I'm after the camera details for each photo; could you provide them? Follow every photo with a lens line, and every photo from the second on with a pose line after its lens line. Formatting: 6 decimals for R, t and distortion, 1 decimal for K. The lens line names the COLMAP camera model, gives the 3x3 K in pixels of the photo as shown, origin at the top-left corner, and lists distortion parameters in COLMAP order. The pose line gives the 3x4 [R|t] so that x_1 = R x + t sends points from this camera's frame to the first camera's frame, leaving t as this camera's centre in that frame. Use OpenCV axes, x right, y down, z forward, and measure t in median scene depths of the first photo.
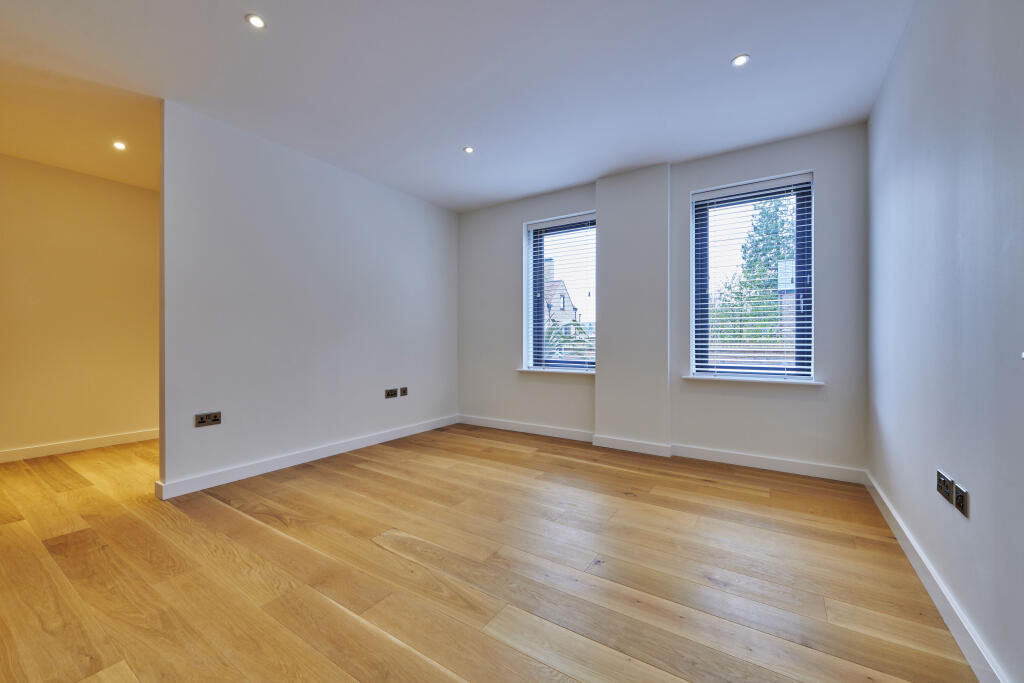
lens RADIAL K [[403.1, 0, 512.1], [0, 403.1, 339.5], [0, 0, 1]] dist [-0.001880, 0.000123]
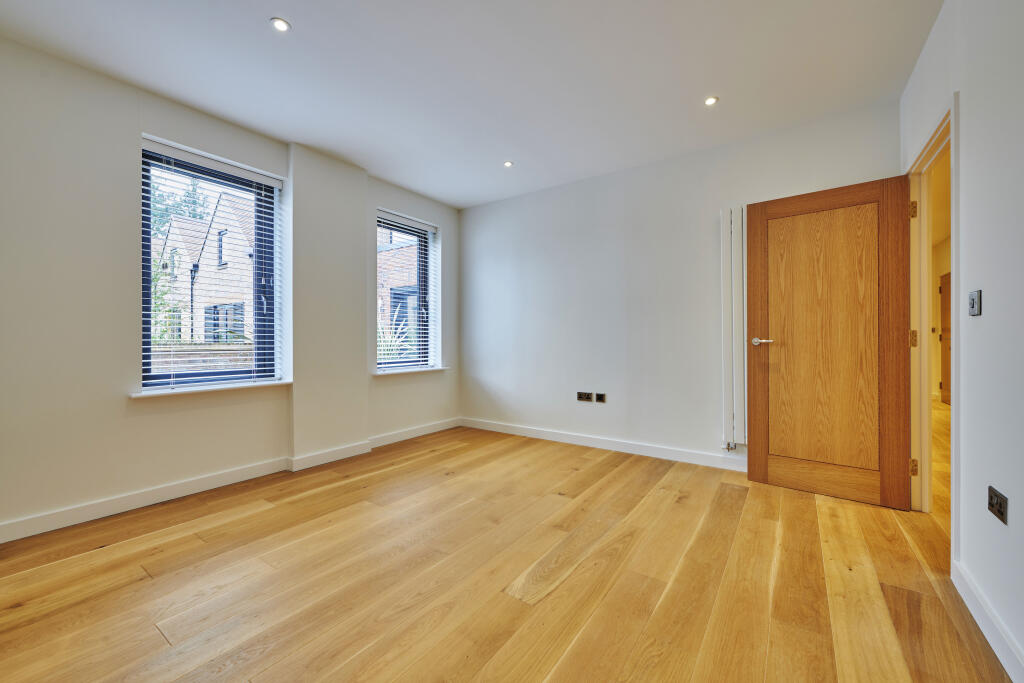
lens RADIAL K [[403.1, 0, 511.1], [0, 403.1, 339.4], [0, 0, 1]] dist [-0.001880, 0.000123]
pose [[0.035822, -0.002526, 0.999355, -0.700136], [0.002777, 0.999993, 0.002428, -0.003010], [-0.999354, 0.002688, 0.035829, 0.639719]]
